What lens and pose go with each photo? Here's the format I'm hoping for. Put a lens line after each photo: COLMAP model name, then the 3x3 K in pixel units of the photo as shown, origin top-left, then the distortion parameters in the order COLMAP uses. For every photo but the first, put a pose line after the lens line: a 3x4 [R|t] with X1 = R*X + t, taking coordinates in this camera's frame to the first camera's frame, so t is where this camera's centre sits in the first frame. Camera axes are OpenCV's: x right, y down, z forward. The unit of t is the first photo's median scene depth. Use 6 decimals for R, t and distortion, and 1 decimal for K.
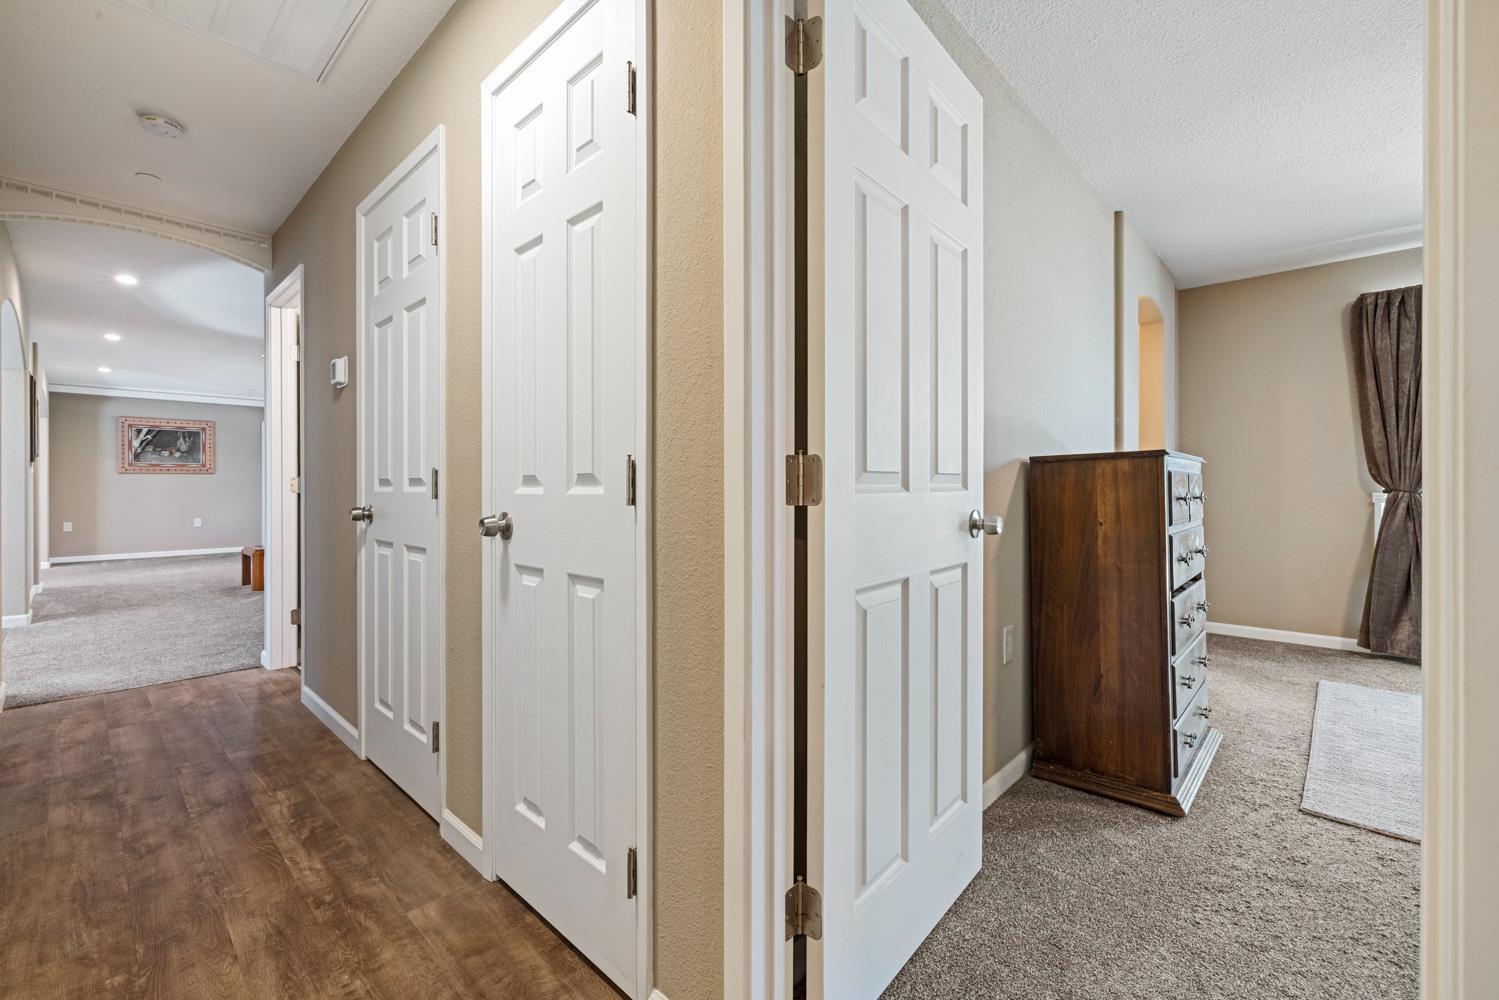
lens RADIAL K [[627.1, 0, 742.5], [0, 627.1, 488.8], [0, 0, 1]] dist [0.000967, 0.000219]
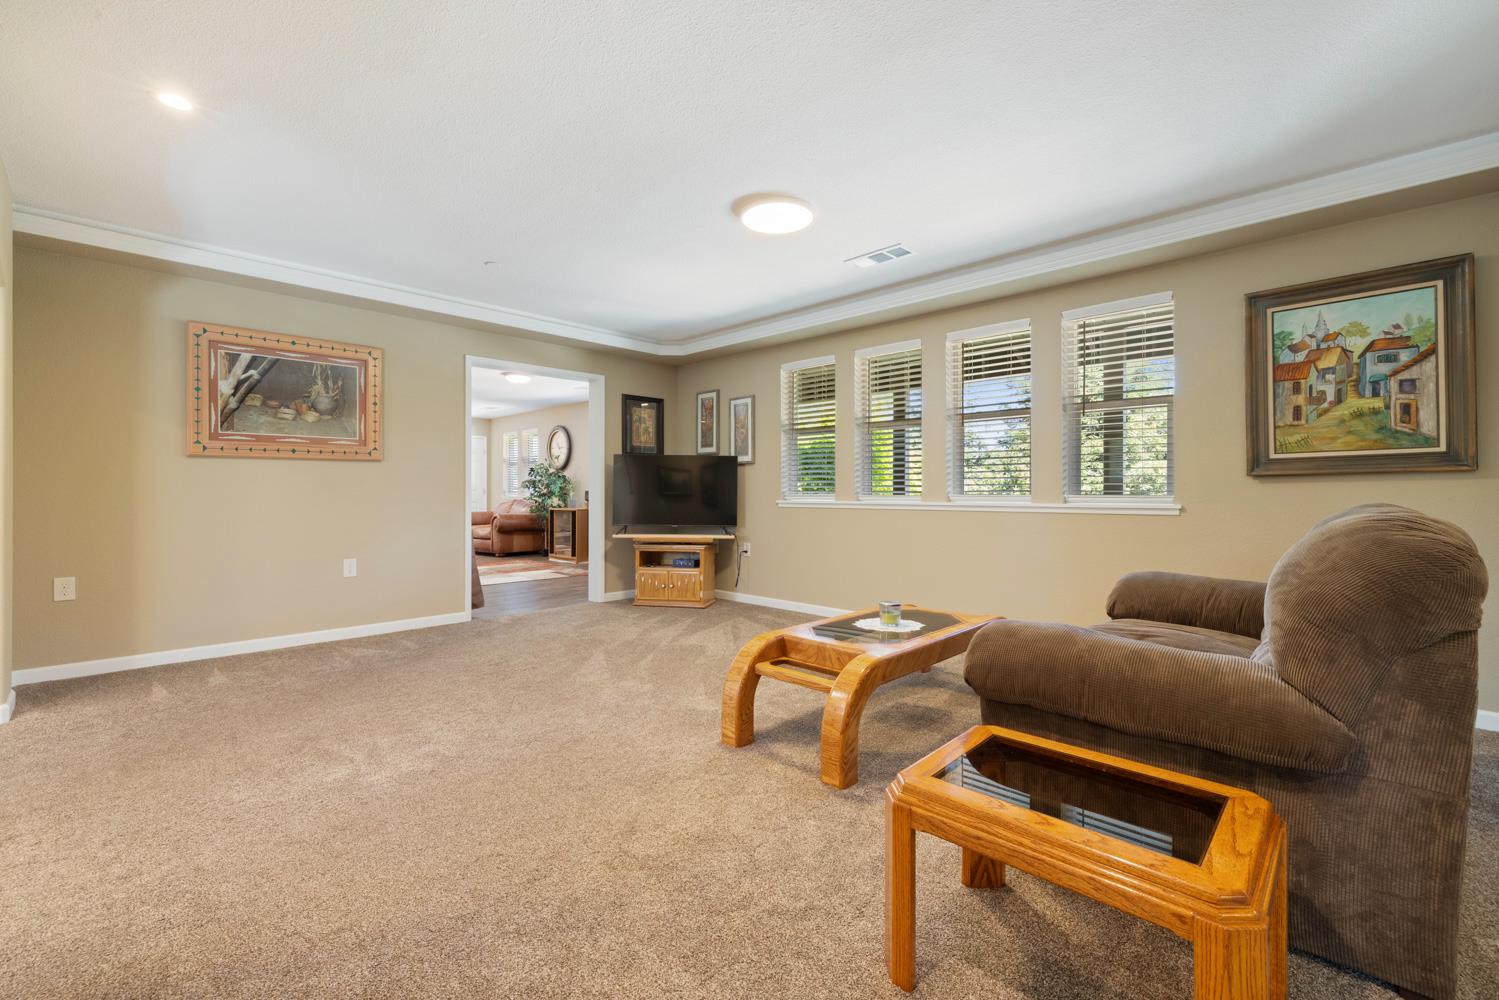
lens RADIAL K [[631.5, 0, 745.0], [0, 631.5, 493.0], [0, 0, 1]] dist [0.001424, -0.000309]
pose [[0.999900, 0.005282, -0.013103, -0.599980], [-0.005276, 0.999986, 0.000486, -0.002234], [0.013106, -0.000416, 0.999914, 0.568008]]
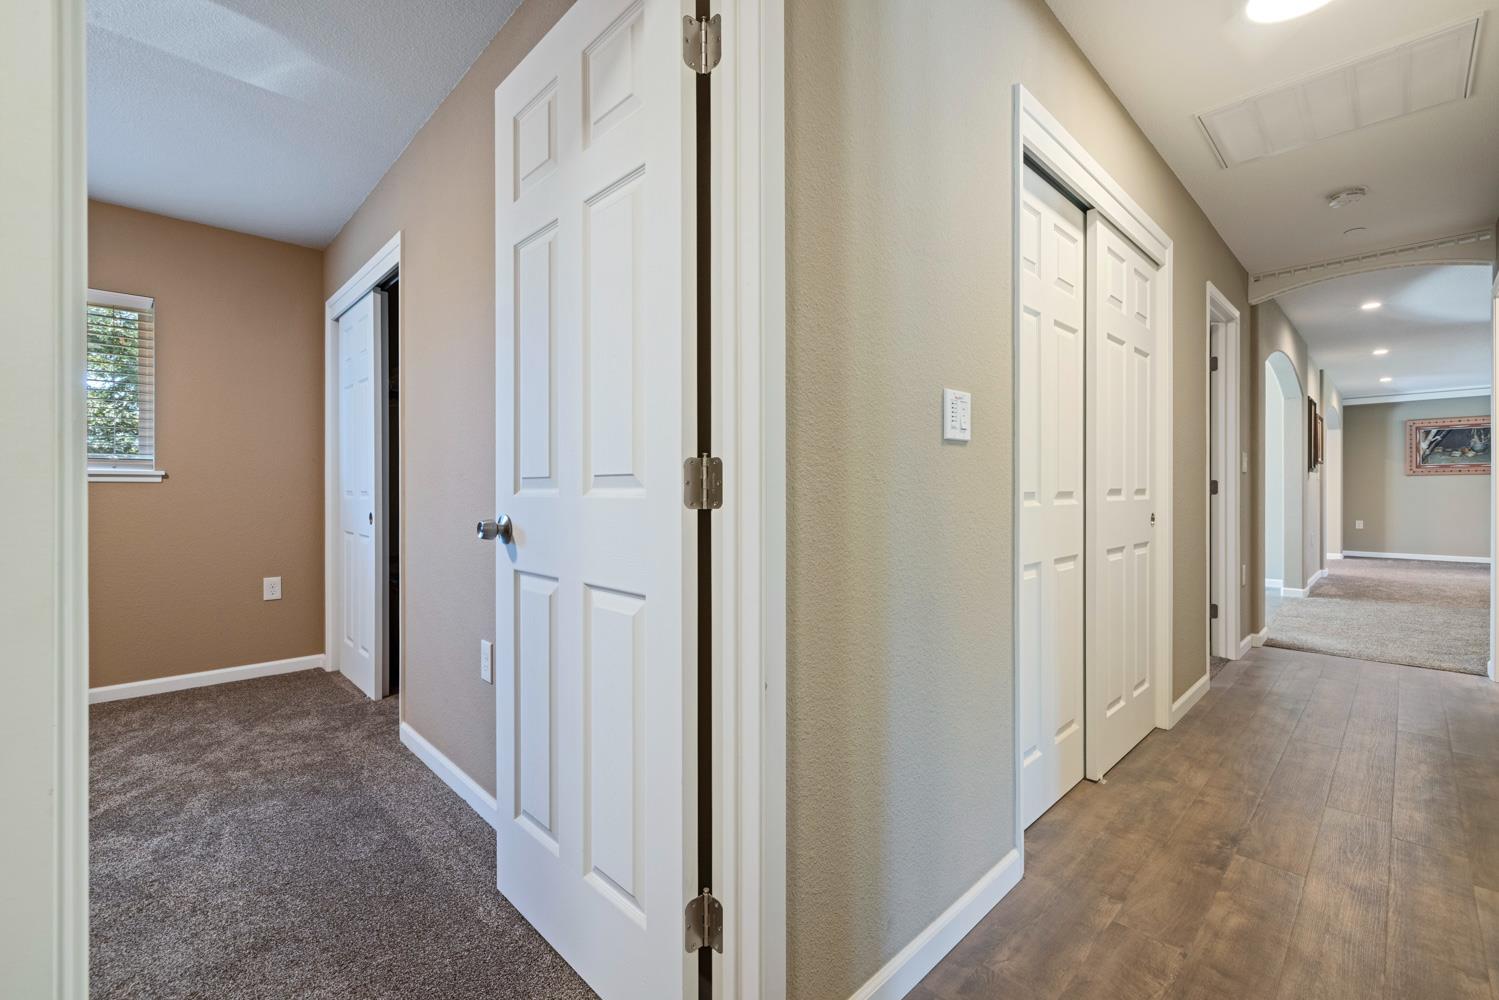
lens RADIAL K [[631.5, 0, 745.0], [0, 631.5, 493.0], [0, 0, 1]] dist [0.001424, -0.000309]
pose [[-0.052446, 0.003841, -0.998616, 0.099222], [-0.000160, 0.999993, 0.003855, 0.000042], [0.998624, 0.000362, -0.052445, -0.030843]]
